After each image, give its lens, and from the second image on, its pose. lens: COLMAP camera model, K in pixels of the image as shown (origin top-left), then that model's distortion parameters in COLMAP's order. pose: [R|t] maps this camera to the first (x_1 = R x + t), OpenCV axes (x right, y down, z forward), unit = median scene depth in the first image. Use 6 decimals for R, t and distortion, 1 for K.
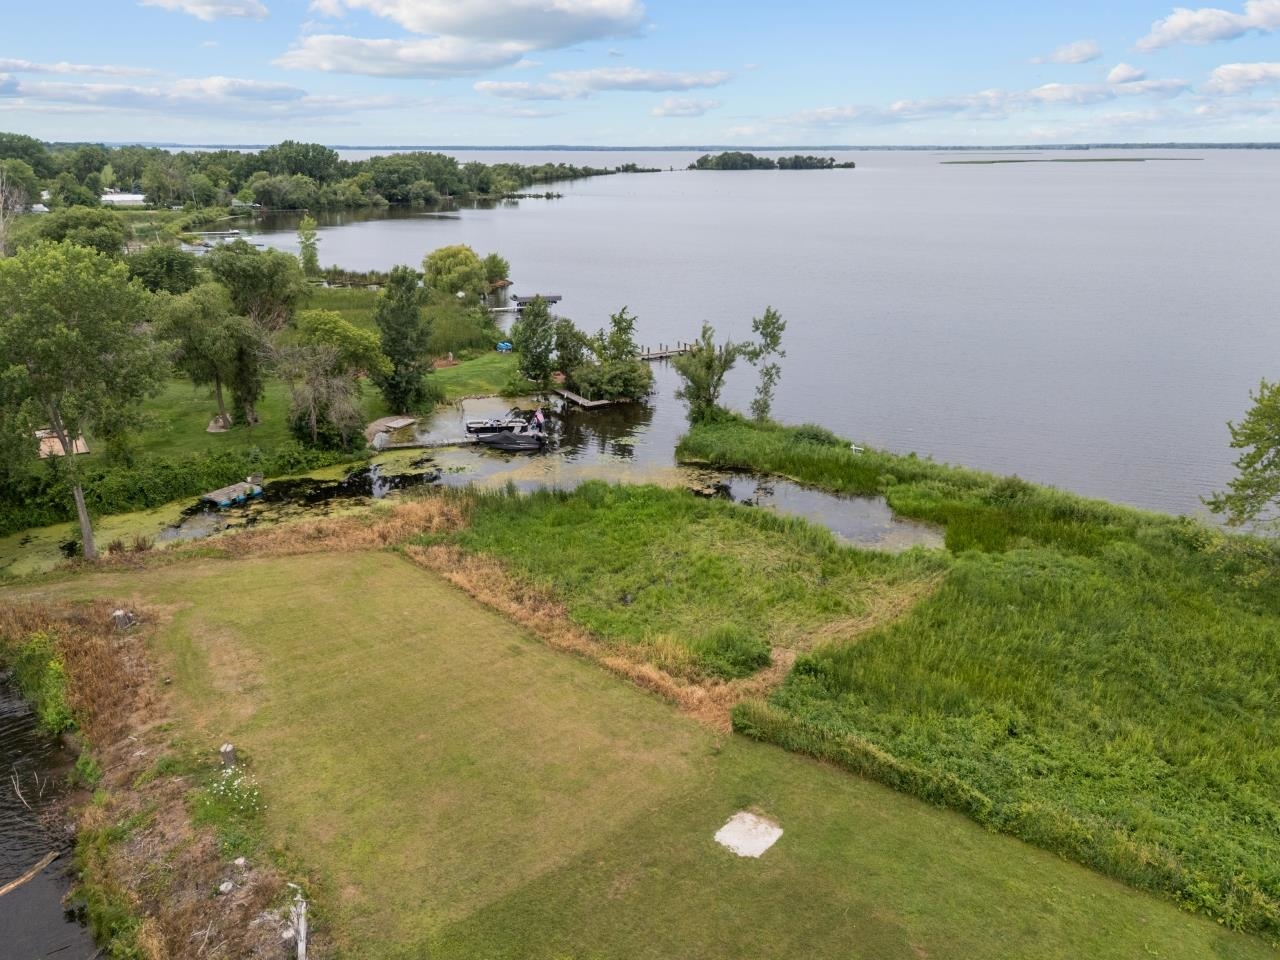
lens RADIAL K [[952.8, 0, 640.0], [0, 952.8, 480.0], [0, 0, 1]] dist [0.070400, -0.060907]
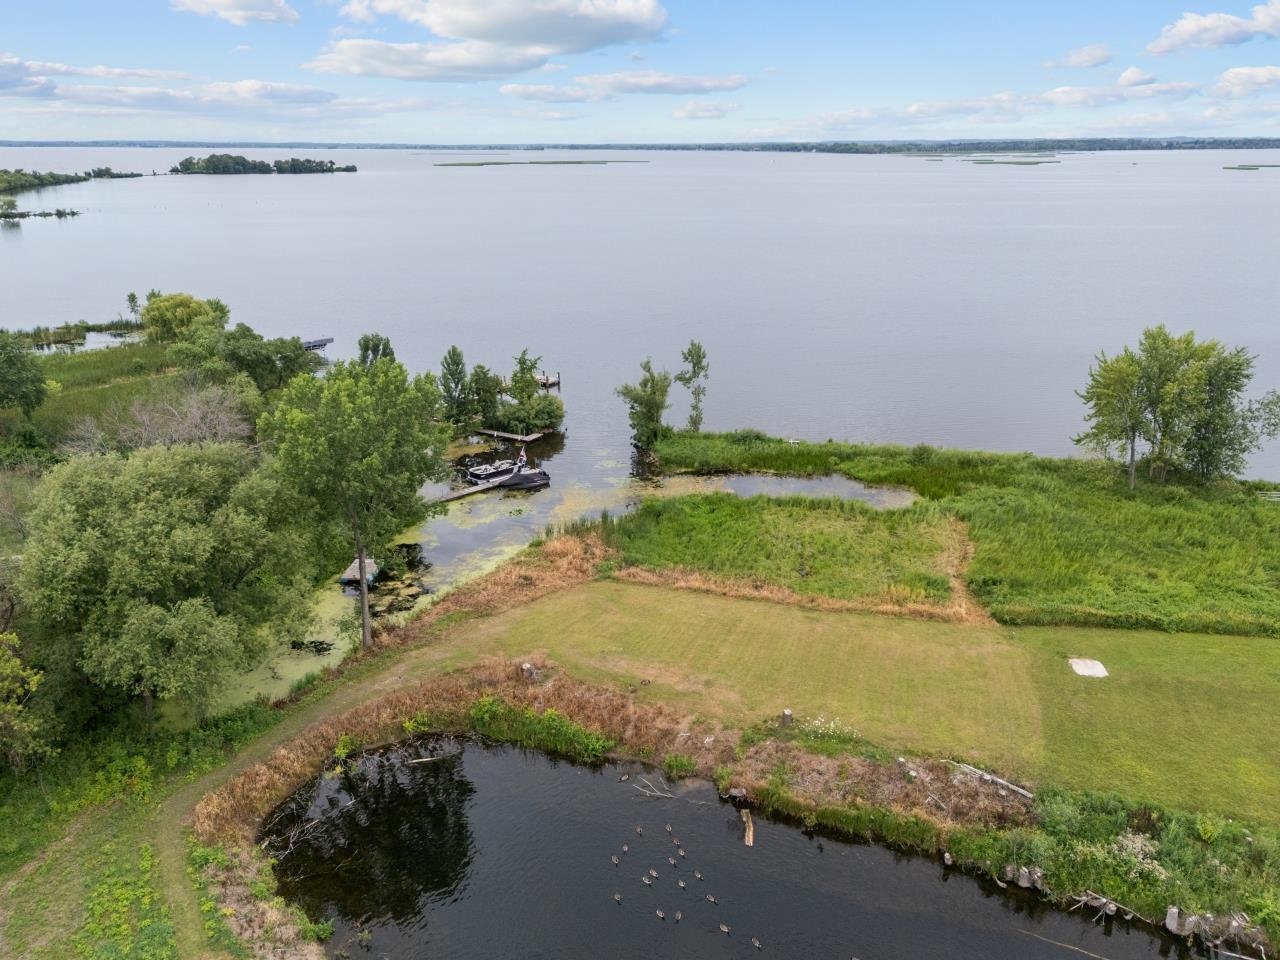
lens RADIAL K [[956.8, 0, 640.0], [0, 956.8, 480.0], [0, 0, 1]] dist [0.066961, -0.054264]
pose [[0.870432, -0.164713, 0.463915, -0.101267], [0.164206, 0.985539, 0.041820, -0.012380], [-0.464095, 0.039776, 0.884892, -0.012621]]
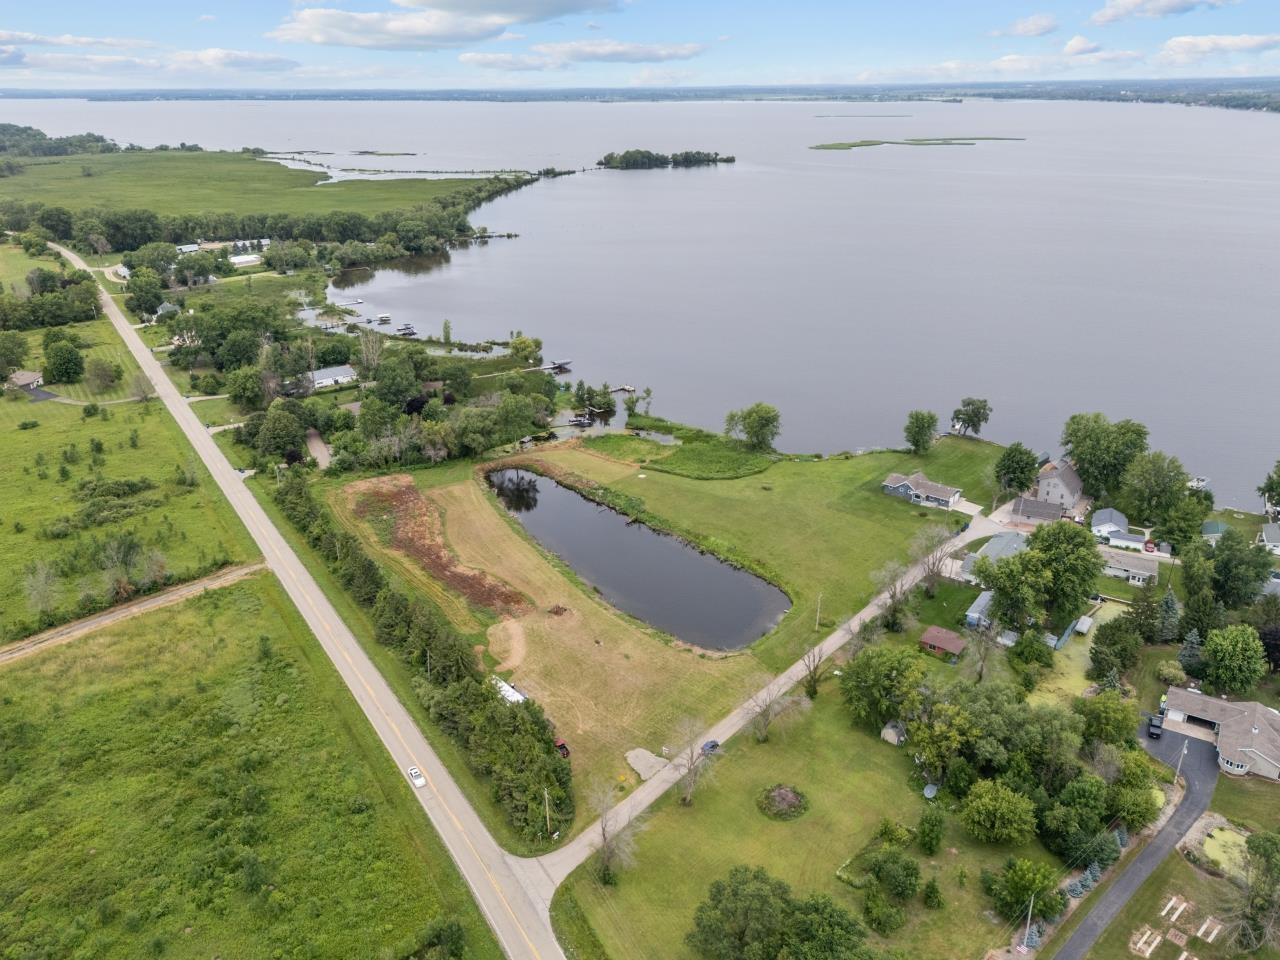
lens RADIAL K [[945.6, 0, 637.2], [0, 945.6, 466.3], [0, 0, 1]] dist [0.082334, -0.081341]
pose [[0.995368, -0.044274, 0.085333, -0.046809], [0.040601, 0.998193, 0.044307, -0.005565], [-0.087140, -0.040637, 0.995367, -0.536459]]
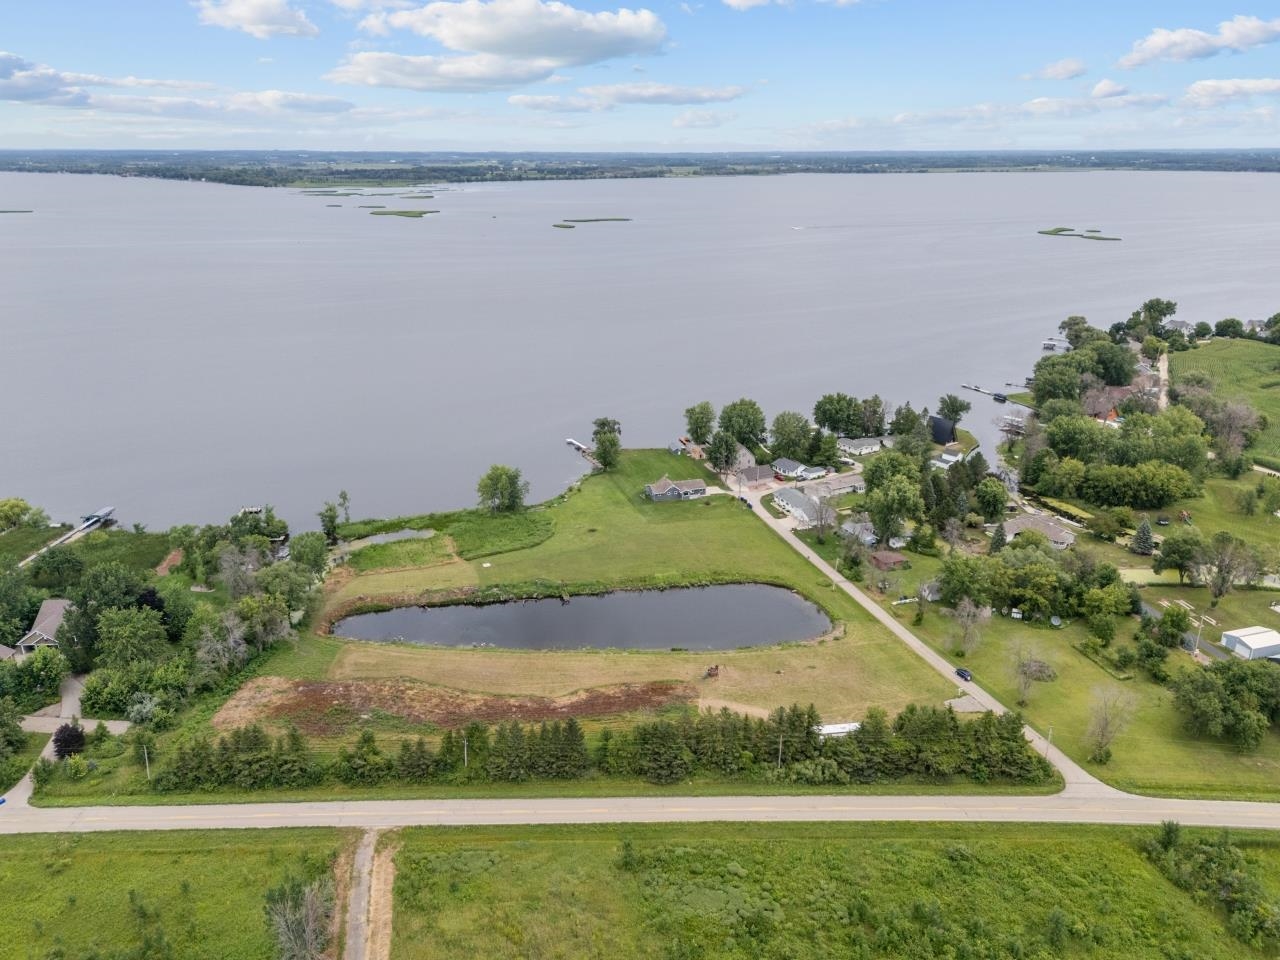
lens RADIAL K [[935.3, 0, 640.0], [0, 935.3, 480.0], [0, 0, 1]] dist [0.068973, -0.058885]
pose [[0.448593, -0.293378, 0.844212, -0.410754], [0.294197, 0.940417, 0.170482, -0.088778], [-0.843927, 0.171887, 0.508176, -0.296385]]
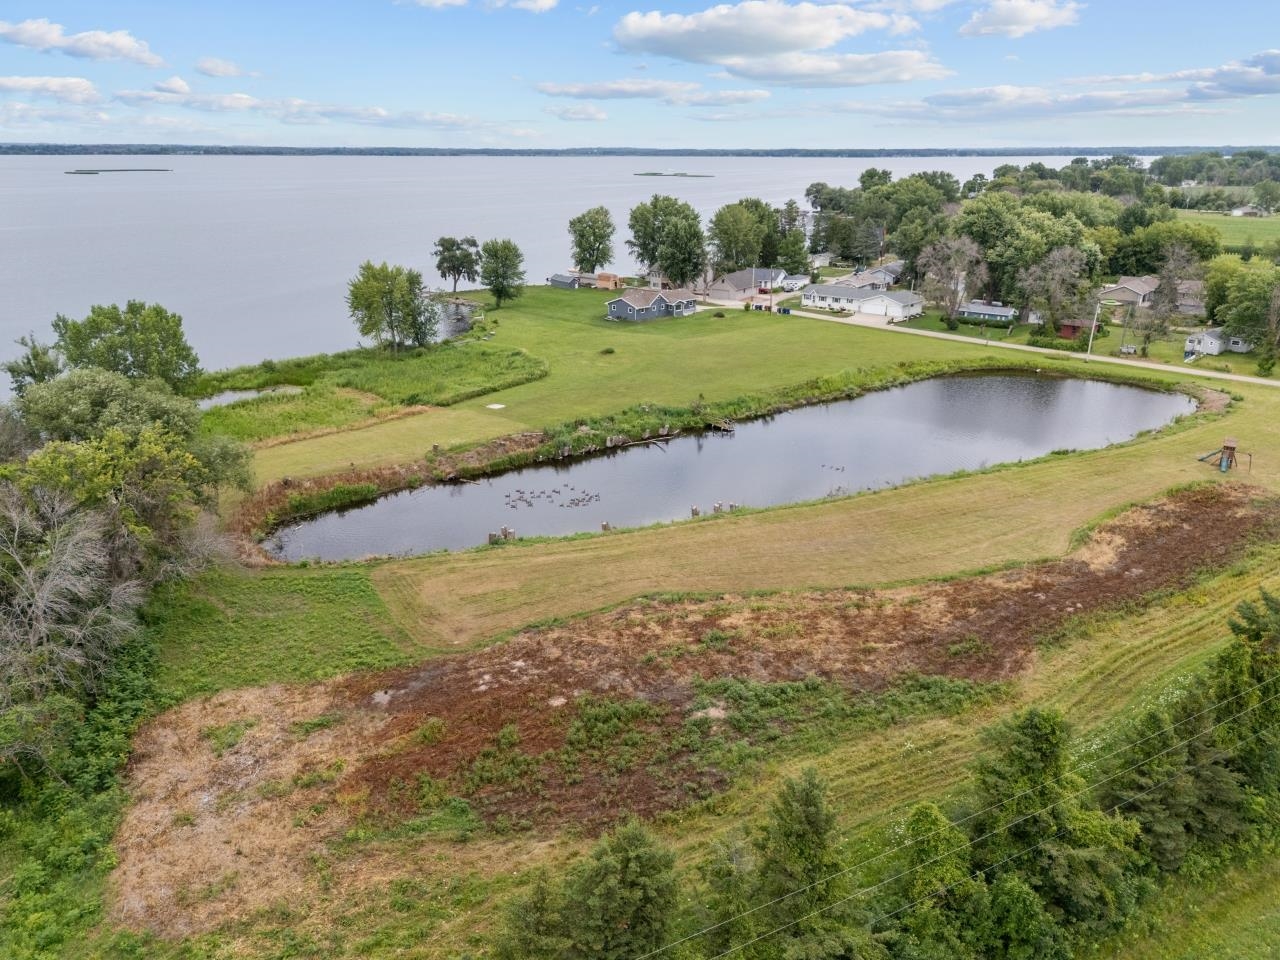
lens RADIAL K [[922.0, 0, 640.8], [0, 922.0, 519.6], [0, 0, 1]] dist [0.085657, -0.086198]
pose [[-0.014352, -0.369153, 0.929258, -0.247286], [0.325951, 0.876860, 0.353372, -0.022840], [-0.945278, 0.307964, 0.107741, 0.019484]]
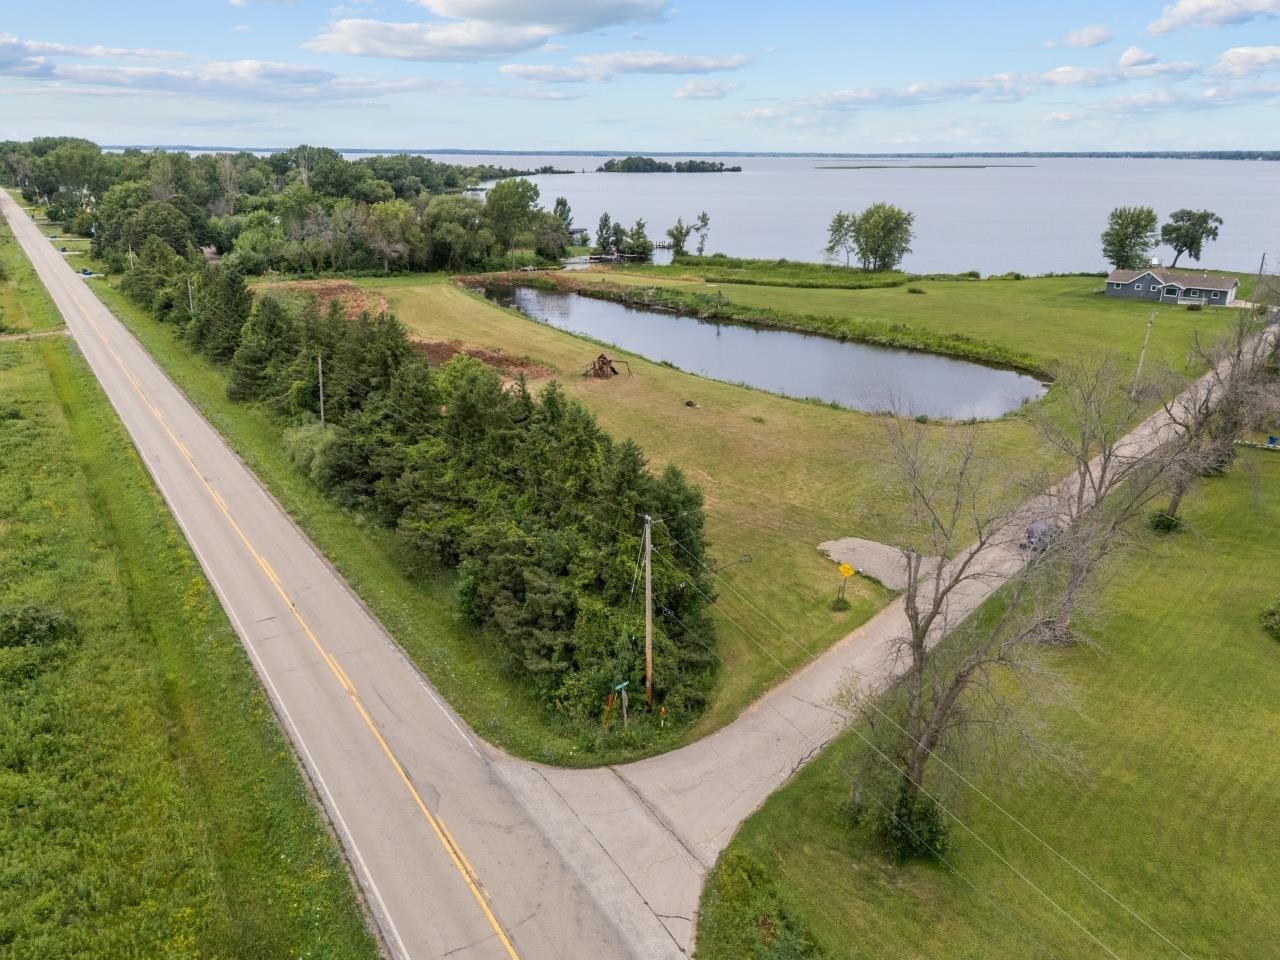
lens RADIAL K [[936.0, 0, 637.5], [0, 936.0, 496.3], [0, 0, 1]] dist [0.055369, -0.039545]
pose [[0.994619, -0.029900, 0.099194, -0.063806], [0.028262, 0.999441, 0.017878, 0.108481], [-0.099673, -0.014979, 0.994907, -0.311539]]
